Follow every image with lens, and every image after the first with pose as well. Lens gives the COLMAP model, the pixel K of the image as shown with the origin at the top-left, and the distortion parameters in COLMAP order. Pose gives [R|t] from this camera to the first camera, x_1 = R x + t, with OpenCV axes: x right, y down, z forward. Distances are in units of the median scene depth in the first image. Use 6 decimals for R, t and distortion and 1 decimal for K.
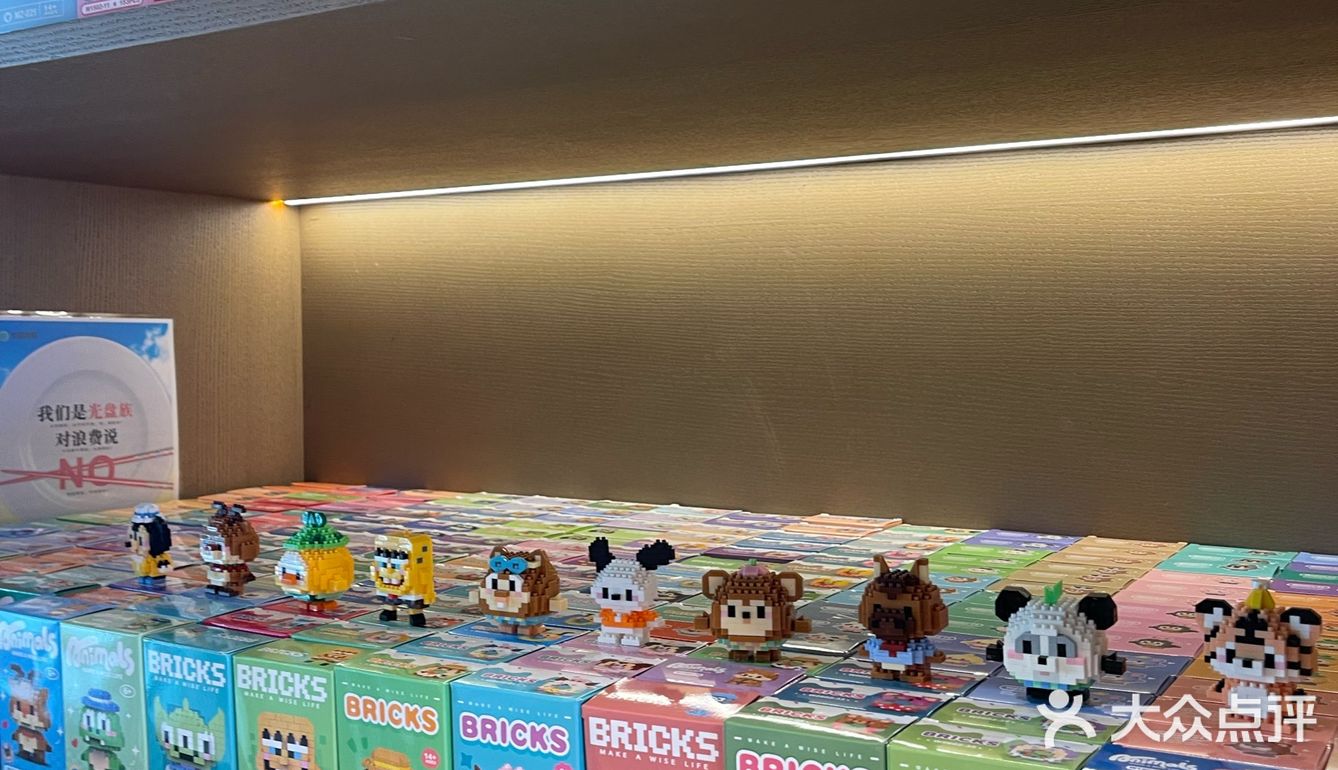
lens RADIAL K [[1413.6, 0, 670.2], [0, 1413.6, 383.7], [0, 0, 1]] dist [0.001350, 0.000000]
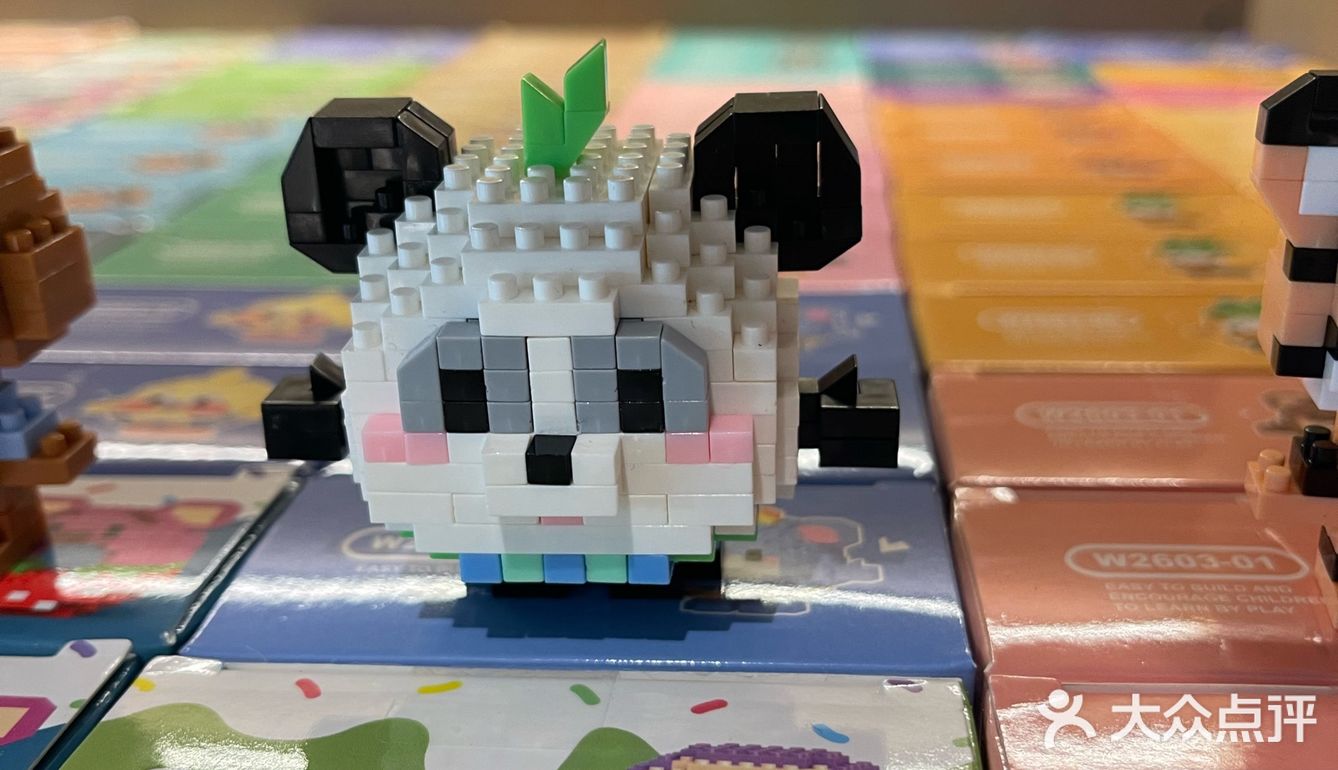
lens RADIAL K [[1413.6, 0, 671.2], [0, 1413.6, 384.2], [0, 0, 1]] dist [0.001350, 0.000000]
pose [[0.895907, -0.148631, 0.418639, 0.197807], [0.018995, 0.954325, 0.298167, 0.127500], [-0.443835, -0.259178, 0.857810, 0.824732]]
